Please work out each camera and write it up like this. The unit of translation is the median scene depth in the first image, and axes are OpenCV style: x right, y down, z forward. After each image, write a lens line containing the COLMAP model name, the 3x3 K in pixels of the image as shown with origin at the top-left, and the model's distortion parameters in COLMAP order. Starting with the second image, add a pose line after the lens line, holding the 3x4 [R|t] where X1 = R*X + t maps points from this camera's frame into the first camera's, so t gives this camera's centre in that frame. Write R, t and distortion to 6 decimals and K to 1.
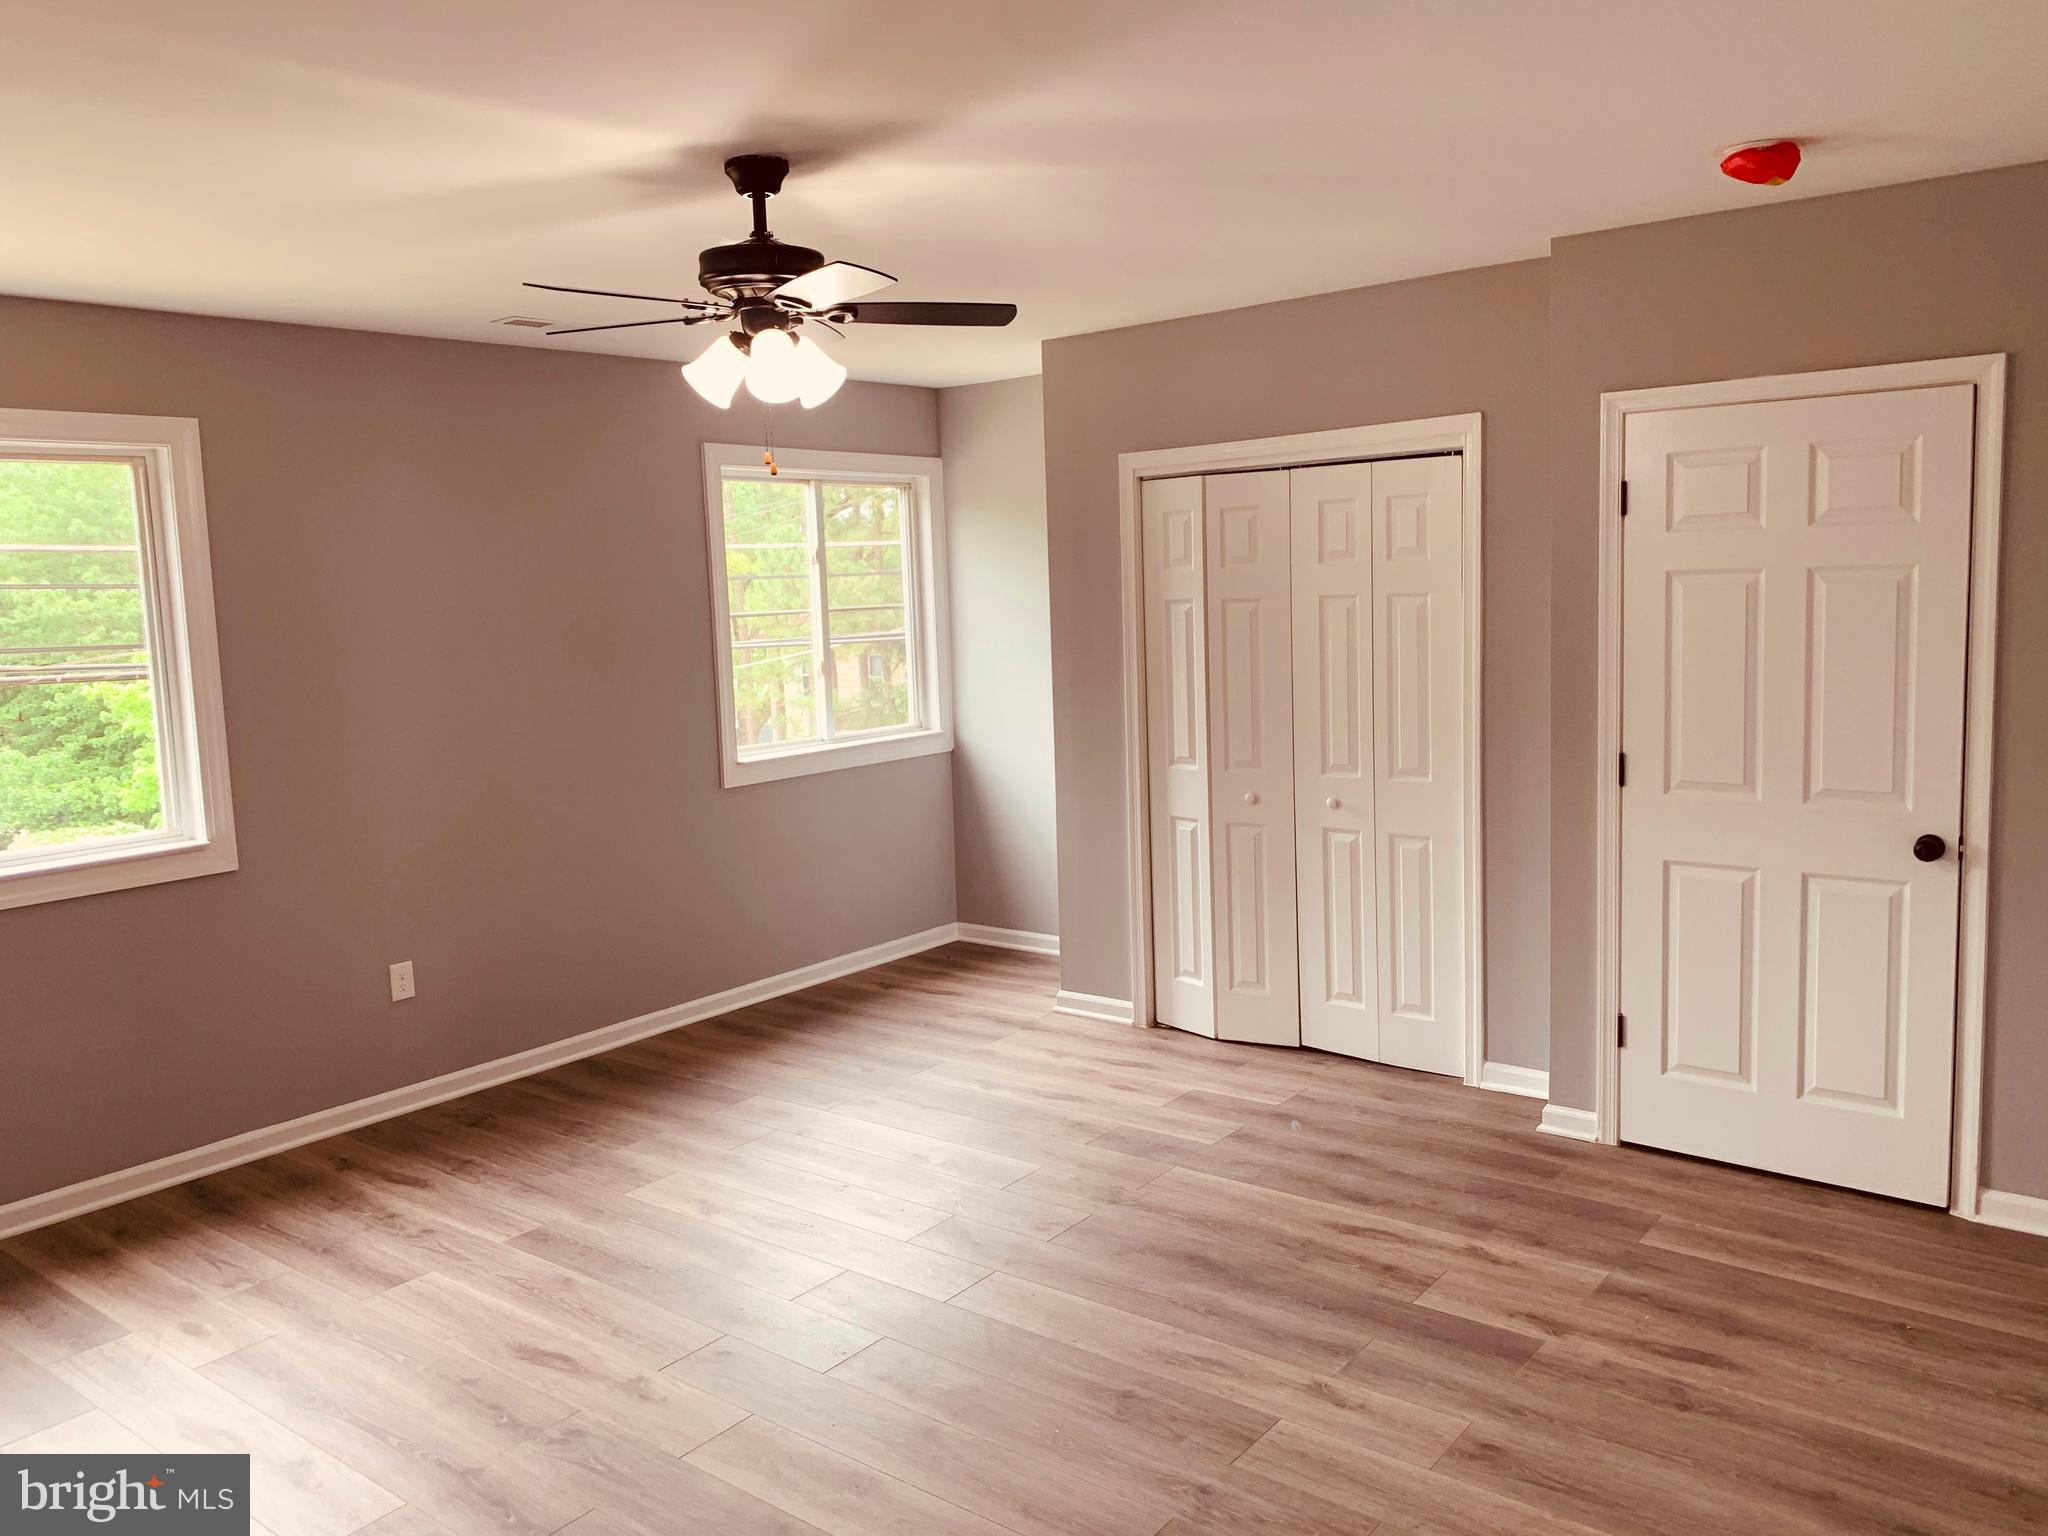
lens RADIAL K [[1552.6, 0, 1025.6], [0, 1552.6, 754.4], [0, 0, 1]] dist [0.068014, -0.059188]
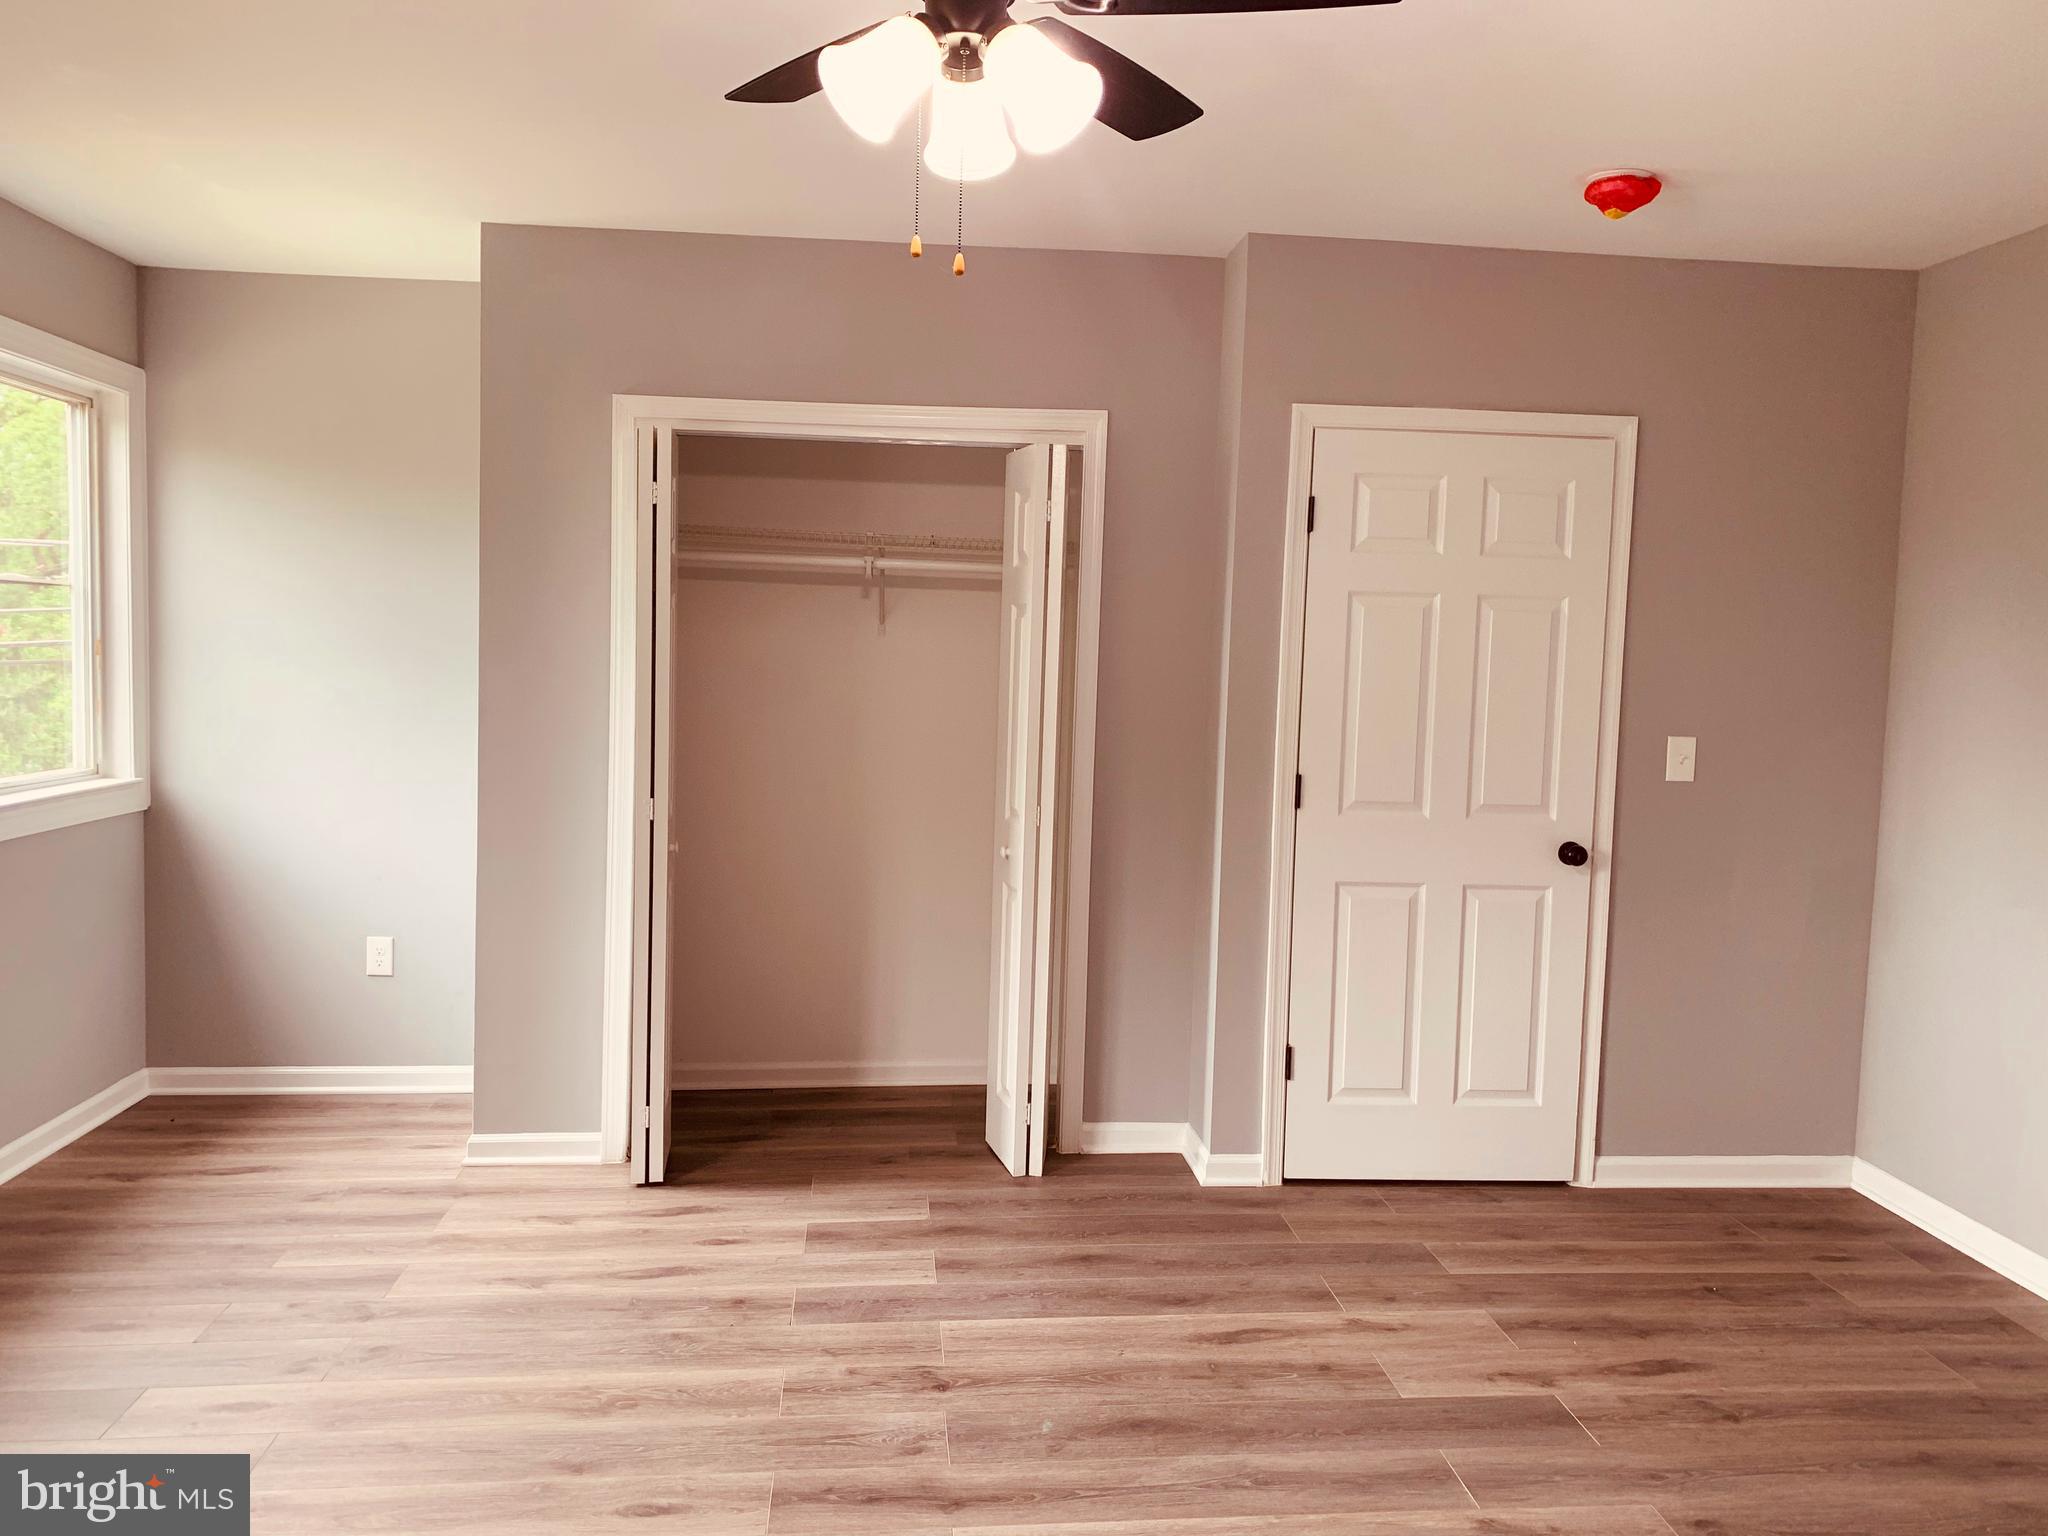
lens RADIAL K [[1573.6, 0, 1024.0], [0, 1573.6, 768.0], [0, 0, 1]] dist [0.054338, -0.058026]
pose [[0.716674, 0.001802, 0.697406, -0.437209], [0.028197, 0.999104, -0.031557, 0.021214], [-0.696838, 0.042281, 0.715981, 0.430460]]
